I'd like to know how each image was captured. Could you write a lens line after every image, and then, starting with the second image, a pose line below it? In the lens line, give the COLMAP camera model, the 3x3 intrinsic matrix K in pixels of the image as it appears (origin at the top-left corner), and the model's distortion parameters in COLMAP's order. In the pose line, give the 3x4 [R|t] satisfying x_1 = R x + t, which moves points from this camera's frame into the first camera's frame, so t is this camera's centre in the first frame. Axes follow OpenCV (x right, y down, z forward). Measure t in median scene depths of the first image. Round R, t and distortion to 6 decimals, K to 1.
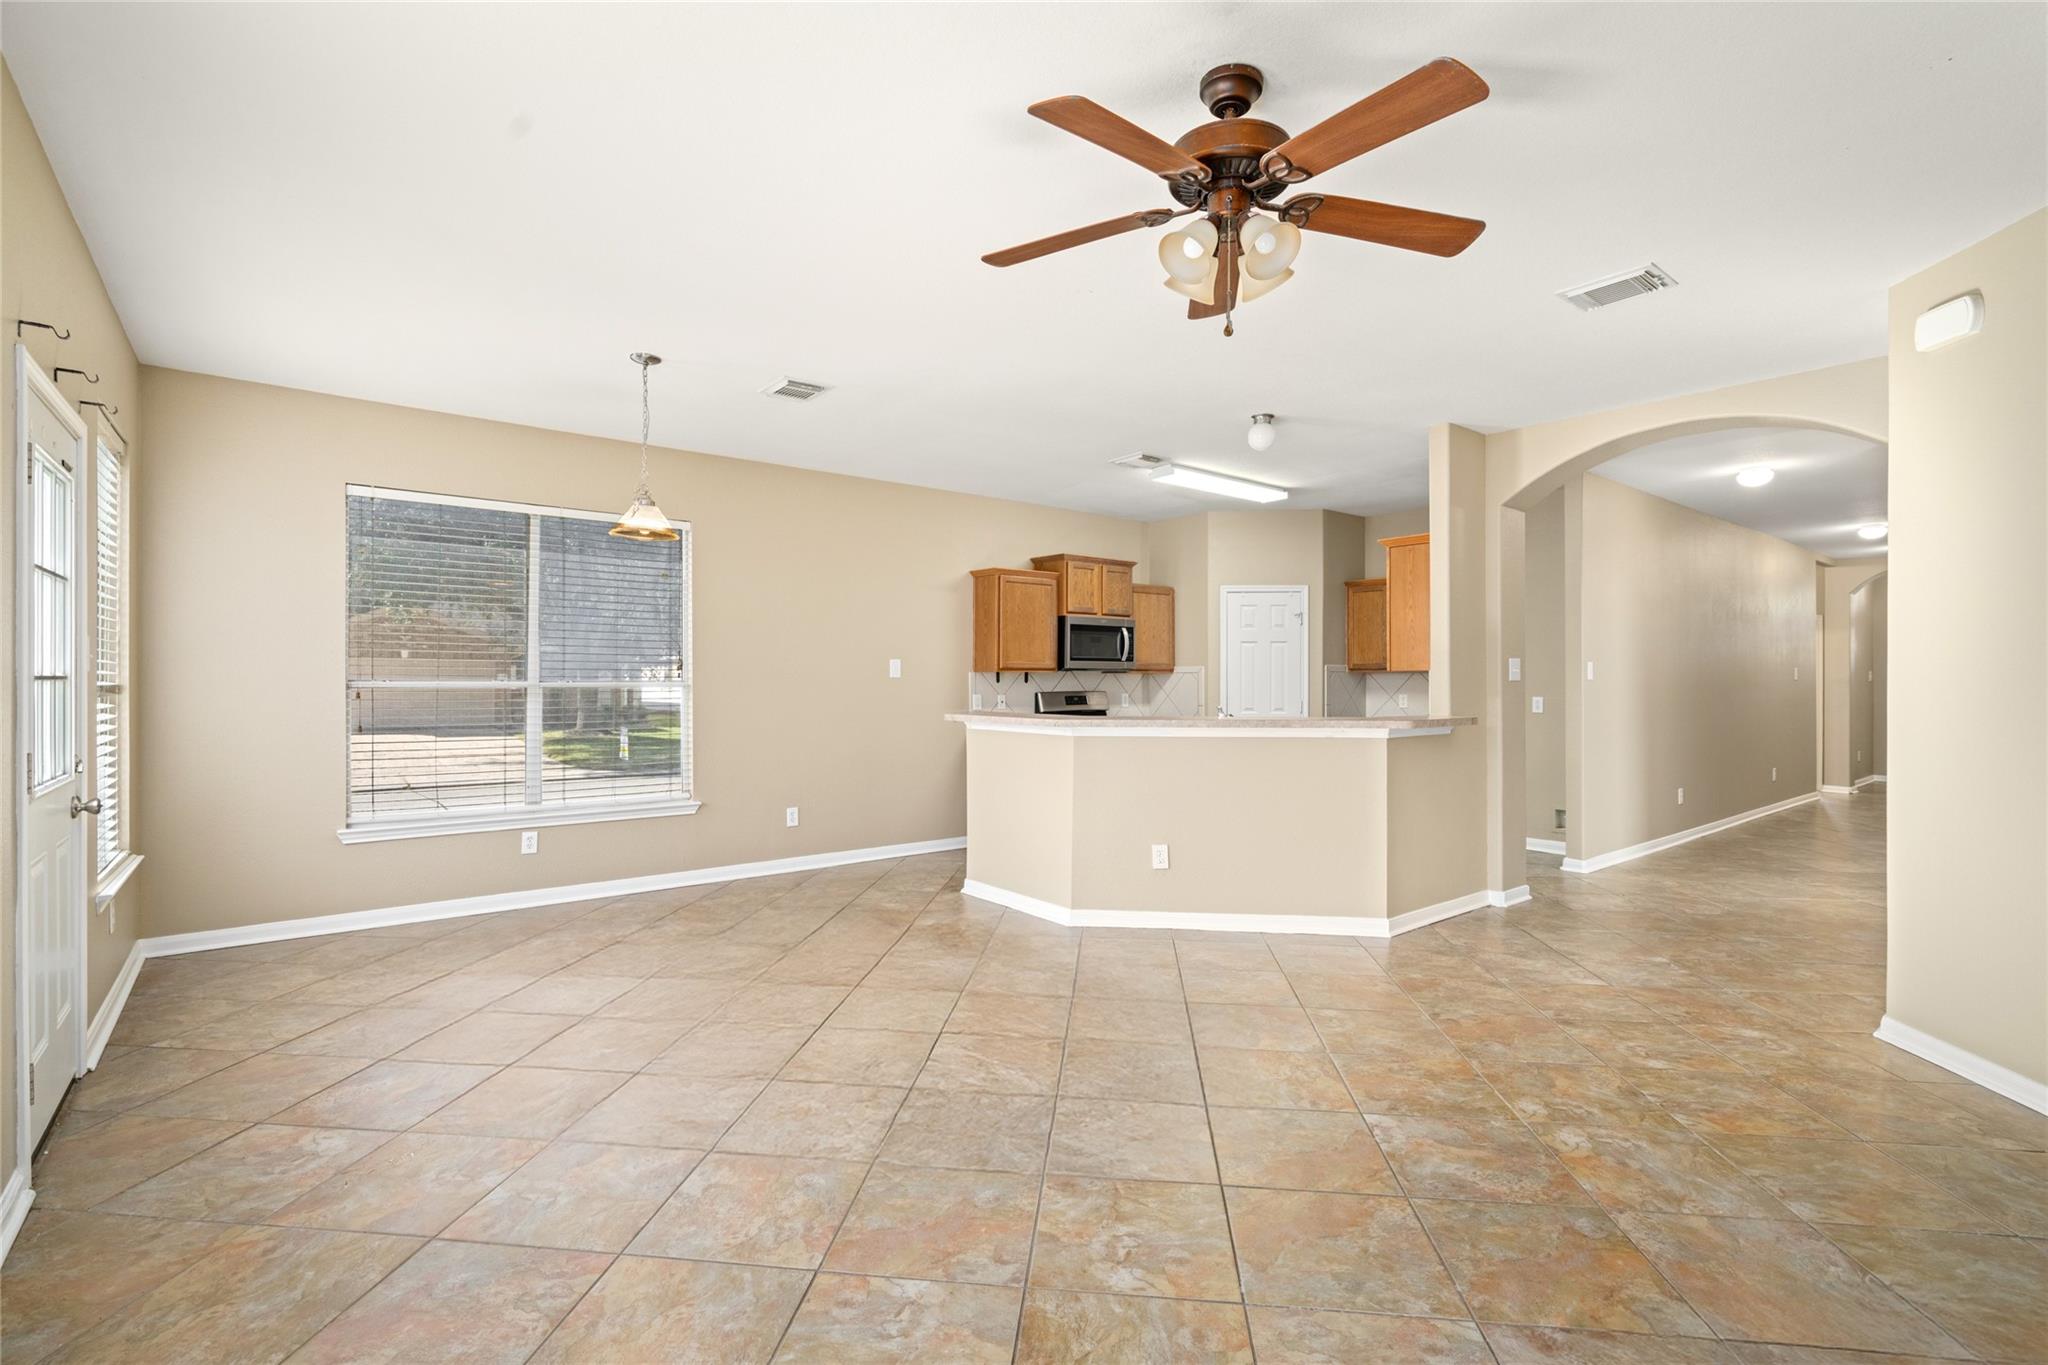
lens RADIAL K [[936.6, 0, 1018.4], [0, 936.6, 679.1], [0, 0, 1]] dist [-0.000836, 0.001242]
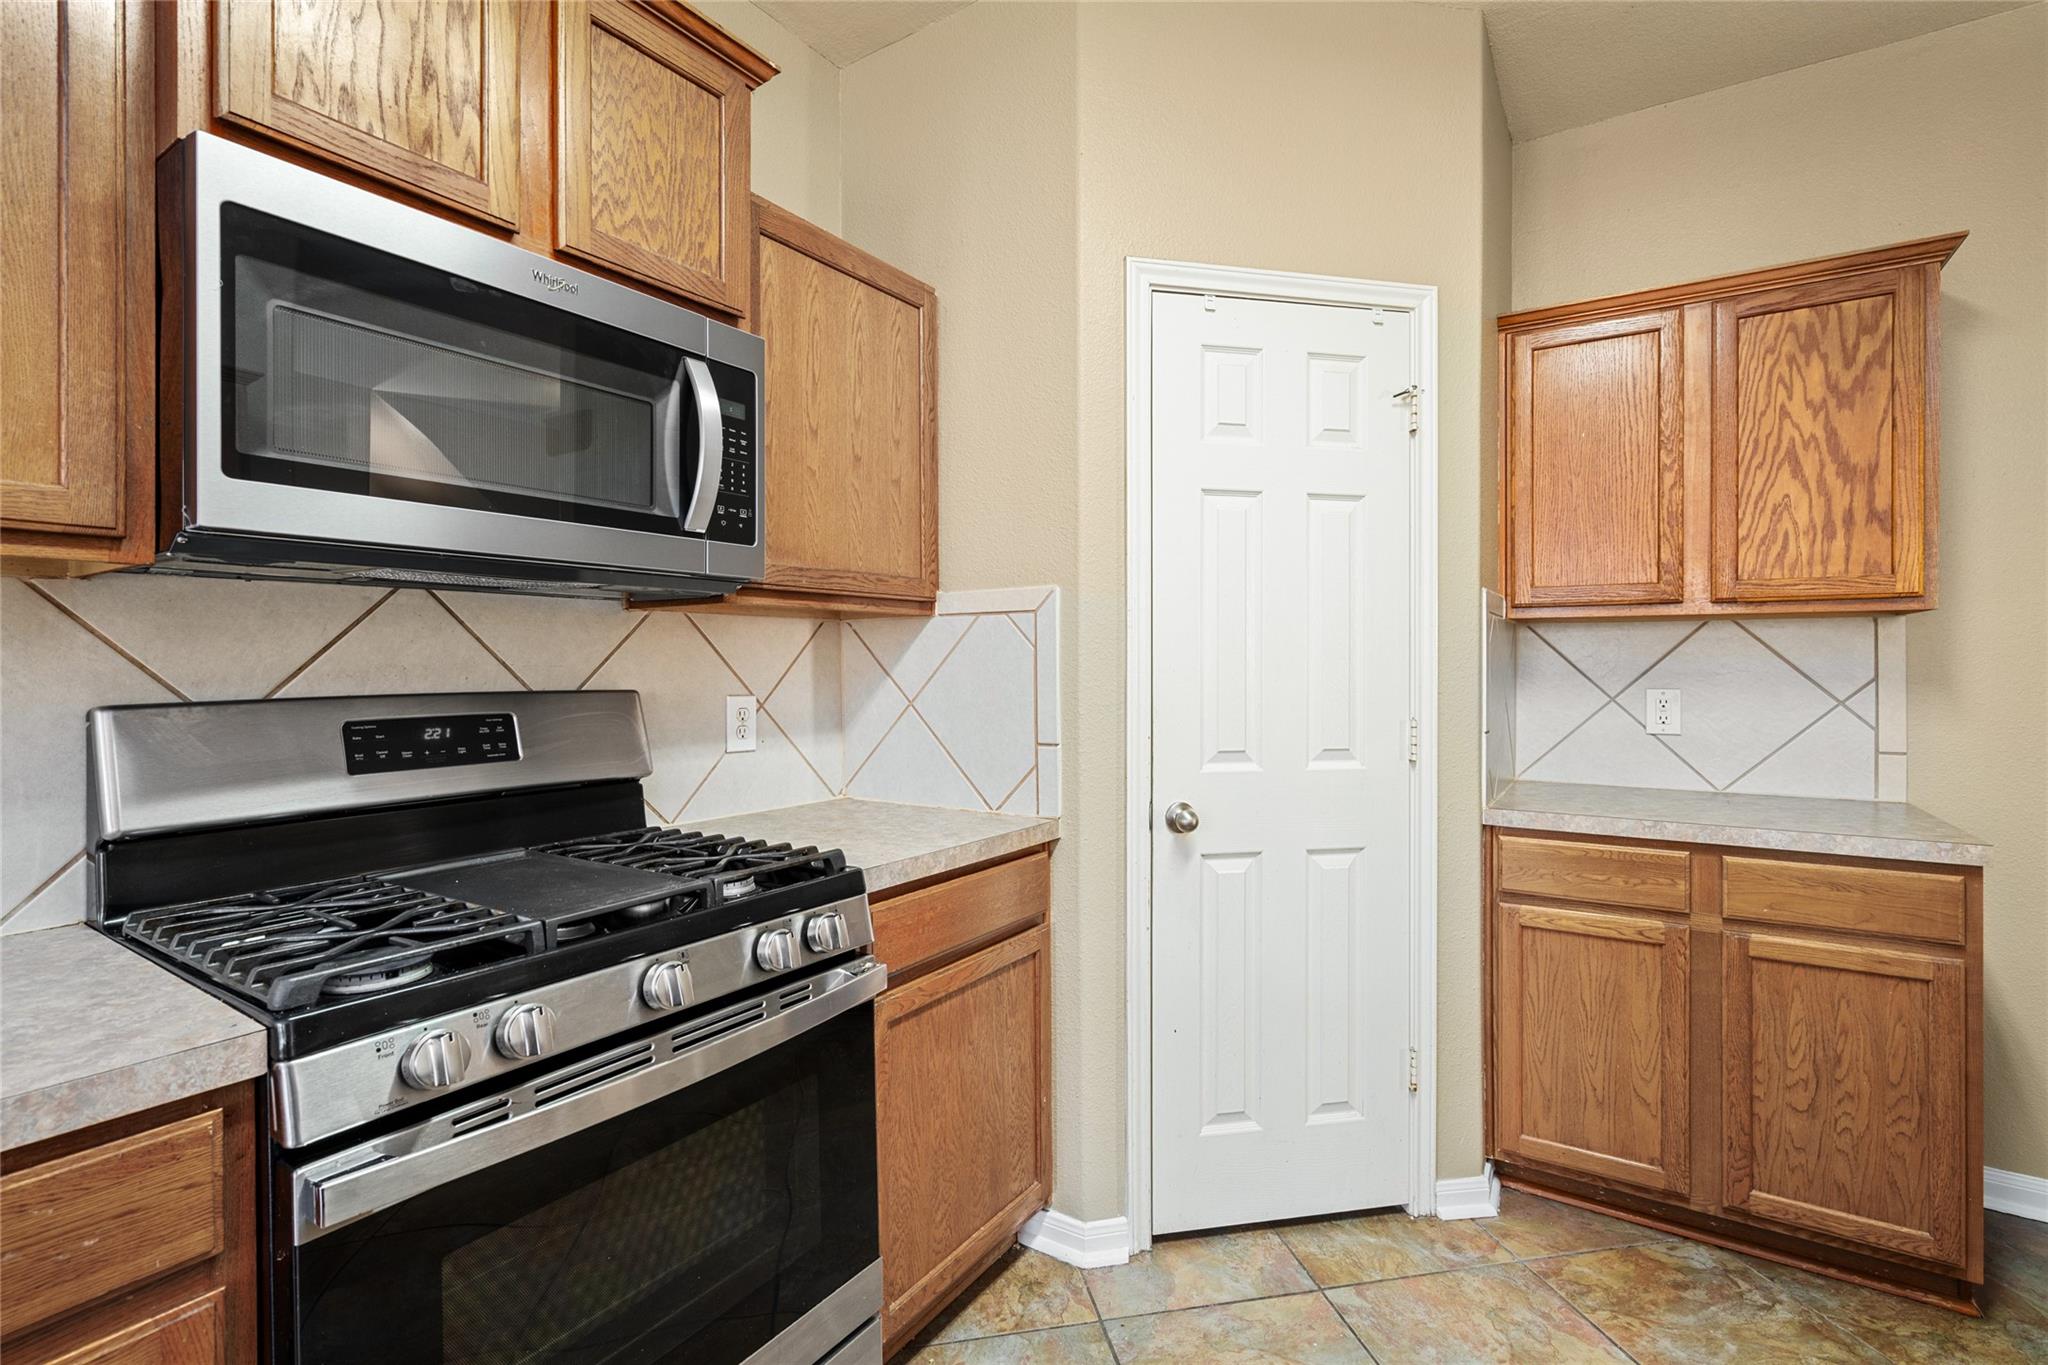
lens RADIAL K [[936.6, 0, 1014.4], [0, 936.6, 666.6], [0, 0, 1]] dist [-0.000836, 0.001242]
pose [[0.953179, -0.000922, 0.302406, 0.323752], [-0.000973, 0.999981, 0.006117, 0.018103], [-0.302406, -0.006125, 0.953160, 2.220287]]
